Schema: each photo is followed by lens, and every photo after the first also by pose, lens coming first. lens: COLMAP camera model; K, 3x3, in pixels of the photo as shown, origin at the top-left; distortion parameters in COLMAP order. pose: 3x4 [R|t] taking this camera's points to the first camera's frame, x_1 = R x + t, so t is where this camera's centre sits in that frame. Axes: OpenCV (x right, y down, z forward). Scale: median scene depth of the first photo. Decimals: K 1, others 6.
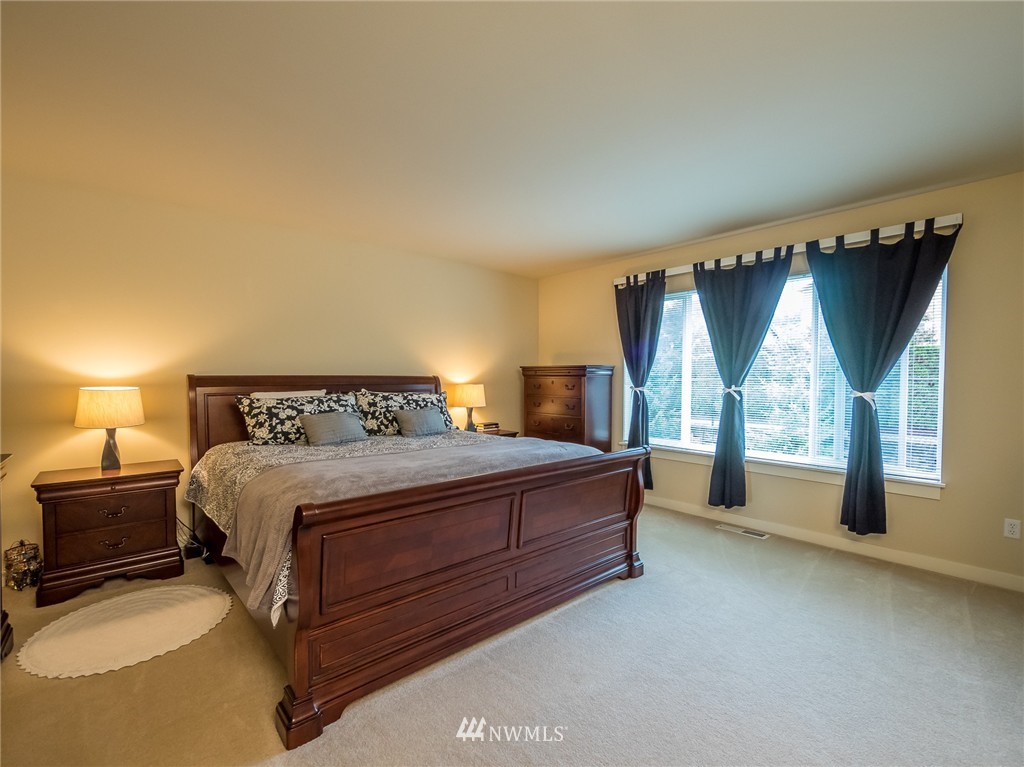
lens RADIAL K [[454.5, 0, 517.6], [0, 454.5, 382.1], [0, 0, 1]] dist [-0.005829, -0.000024]
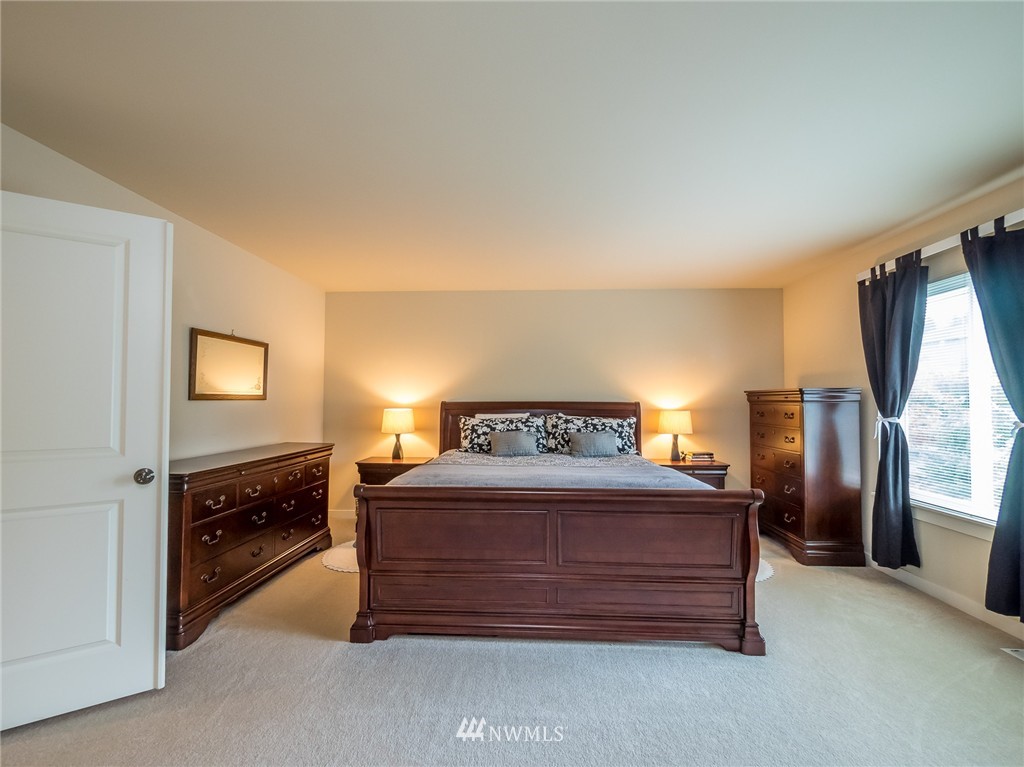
lens RADIAL K [[454.5, 0, 517.2], [0, 454.5, 392.7], [0, 0, 1]] dist [-0.005829, -0.000024]
pose [[0.723593, -0.017038, -0.690017, 0.424153], [-0.008500, 0.999400, -0.033591, 0.002803], [0.690175, 0.030172, 0.723014, 0.087061]]
